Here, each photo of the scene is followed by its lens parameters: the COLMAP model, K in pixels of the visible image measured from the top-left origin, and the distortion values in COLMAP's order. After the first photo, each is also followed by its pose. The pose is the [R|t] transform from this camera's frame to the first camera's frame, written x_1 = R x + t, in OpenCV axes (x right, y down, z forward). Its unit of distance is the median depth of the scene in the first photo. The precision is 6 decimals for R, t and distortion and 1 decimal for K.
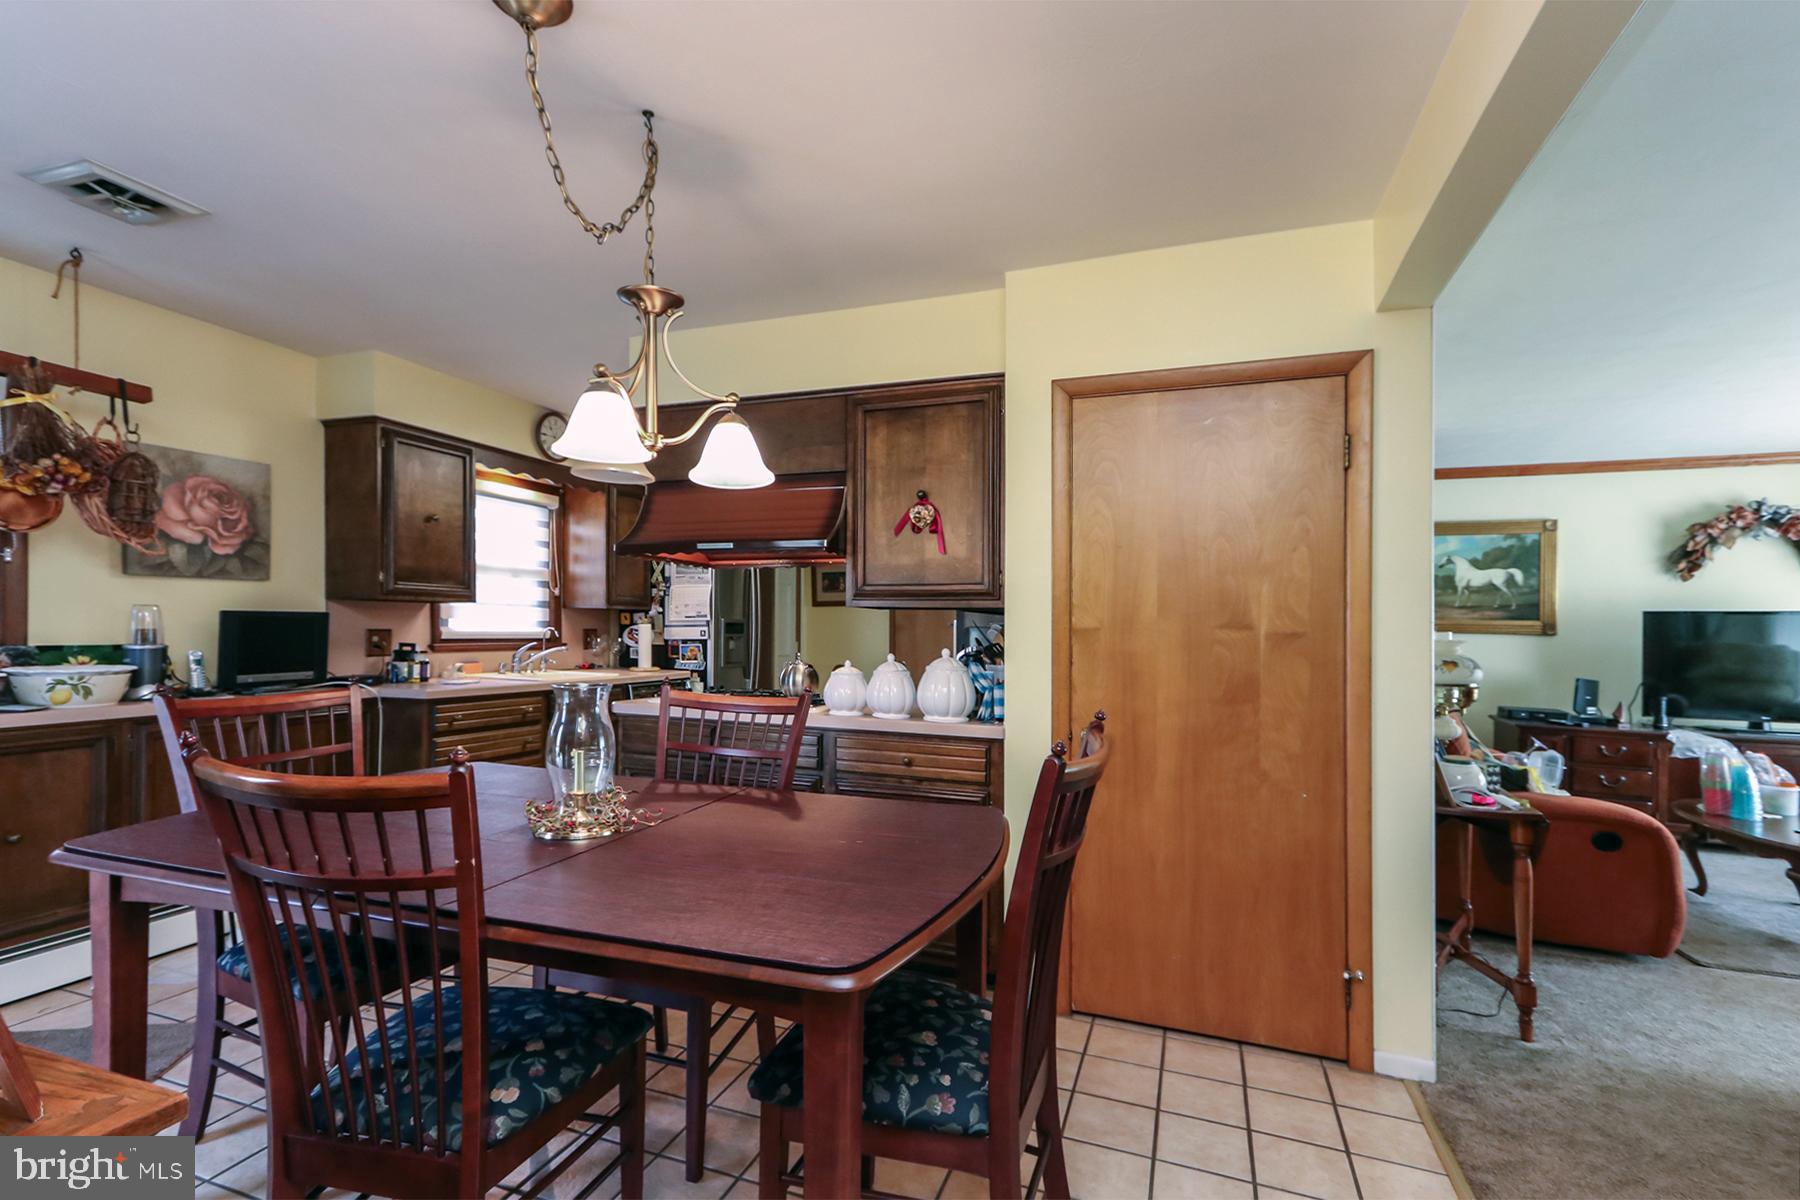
lens RADIAL K [[829.4, 0, 879.5], [0, 829.4, 612.7], [0, 0, 1]] dist [0.019487, -0.000849]
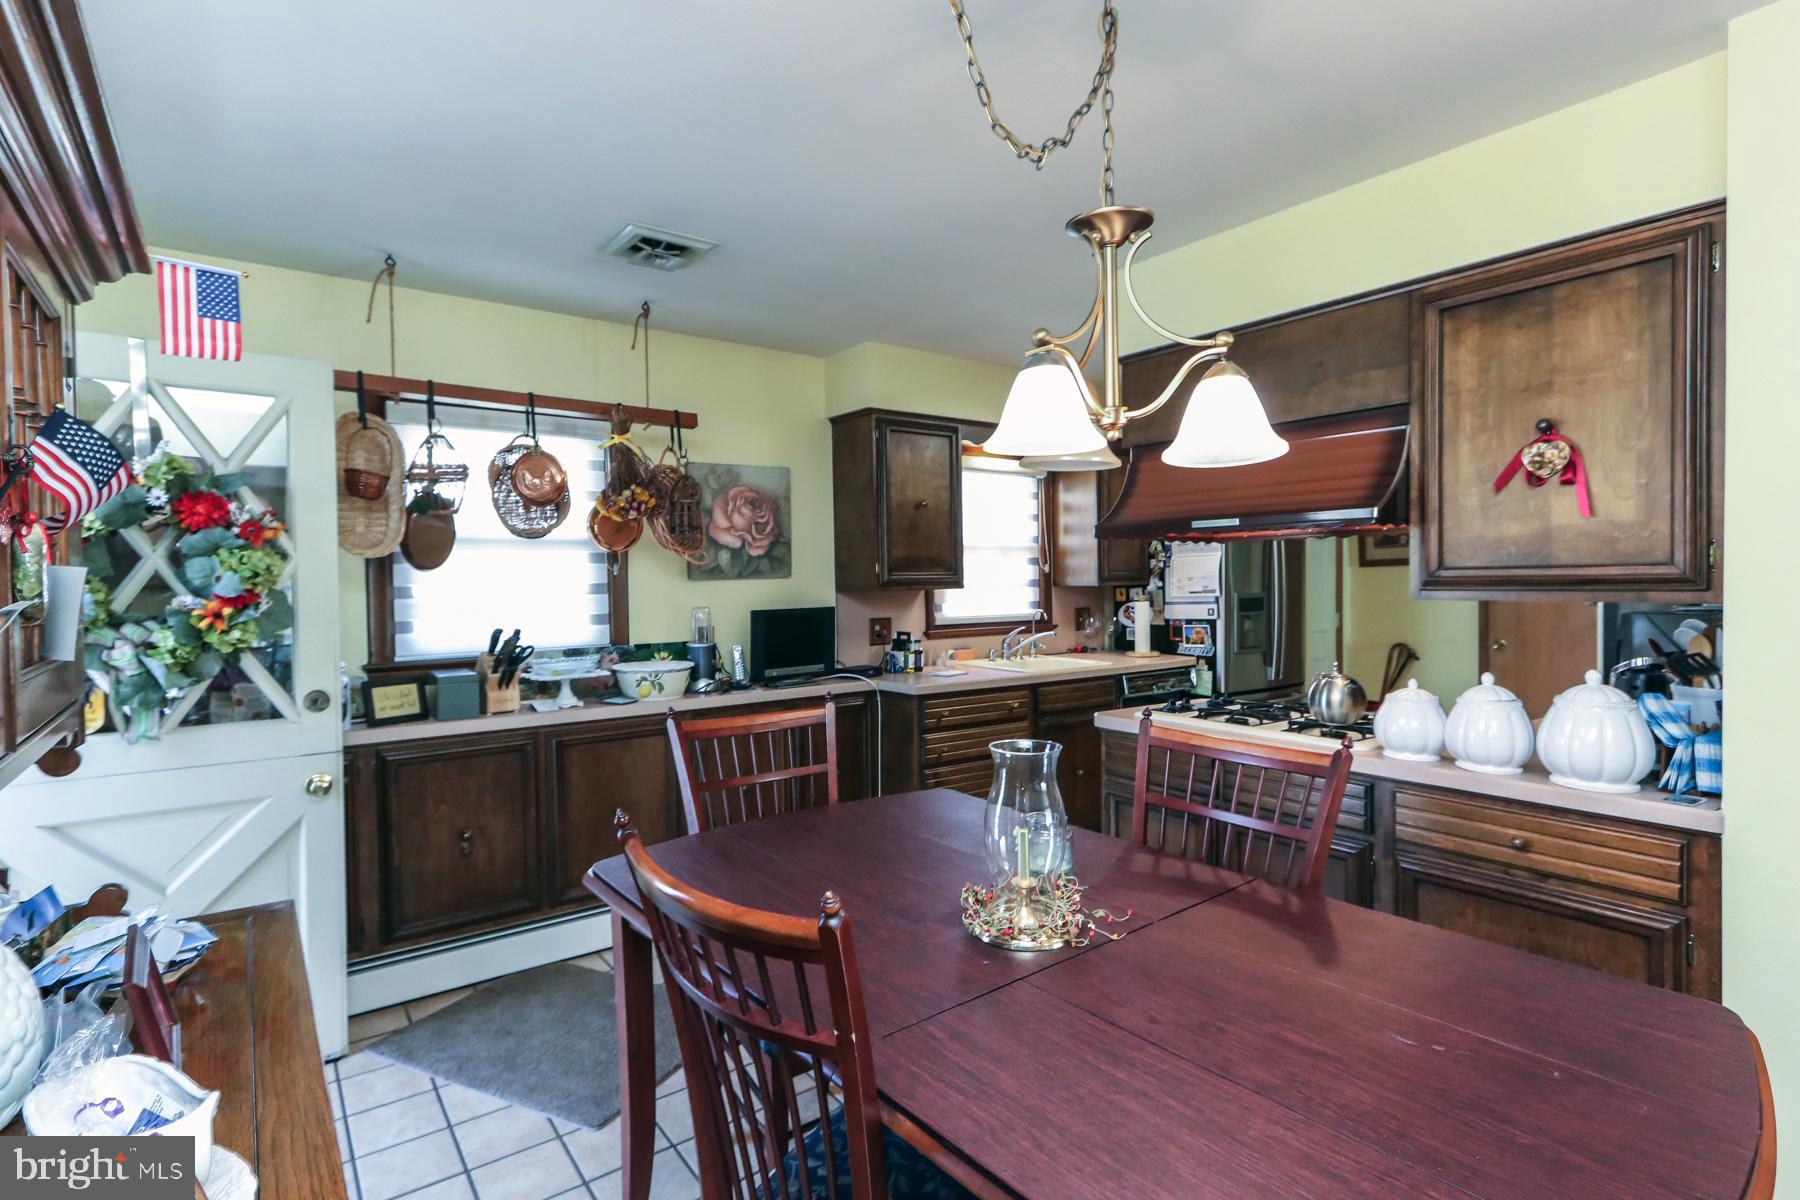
lens RADIAL K [[881.3, 0, 894.8], [0, 881.3, 623.5], [0, 0, 1]] dist [0.012007, -0.001517]
pose [[0.843569, -0.001500, -0.537019, -0.005706], [0.039142, 0.997508, 0.058699, -0.047807], [0.535593, -0.070537, 0.841526, 0.131727]]
